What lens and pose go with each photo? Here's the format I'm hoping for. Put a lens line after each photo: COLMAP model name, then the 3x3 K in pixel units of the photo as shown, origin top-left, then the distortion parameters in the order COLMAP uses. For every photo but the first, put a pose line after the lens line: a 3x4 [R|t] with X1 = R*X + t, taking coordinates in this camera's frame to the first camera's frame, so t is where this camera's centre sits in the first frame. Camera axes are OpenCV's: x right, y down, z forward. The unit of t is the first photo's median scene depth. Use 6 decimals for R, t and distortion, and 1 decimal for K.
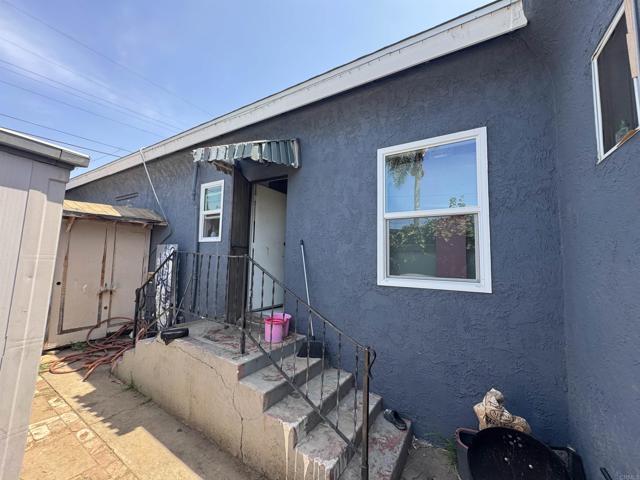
lens RADIAL K [[256.0, 0, 318.9], [0, 256.0, 237.7], [0, 0, 1]] dist [-0.002292, 0.000268]
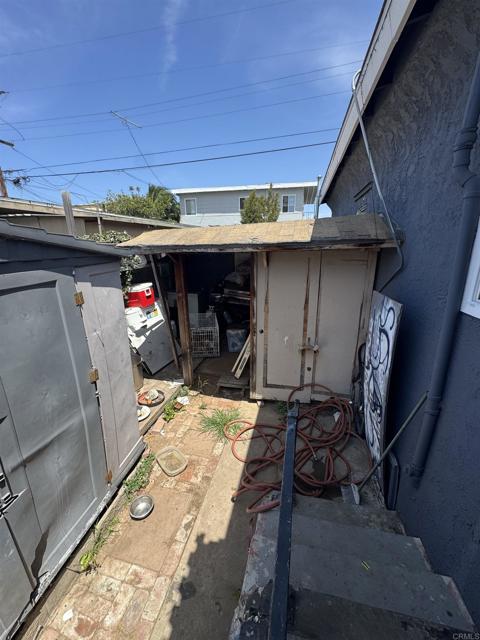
lens RADIAL K [[256.0, 0, 240.4], [0, 256.0, 318.2], [0, 0, 1]] dist [-0.002292, 0.000268]
pose [[0.318412, 0.234101, -0.918592, -0.261513], [0.096800, 0.955932, 0.277171, -0.088852], [0.942997, -0.177174, 0.281720, 0.644924]]
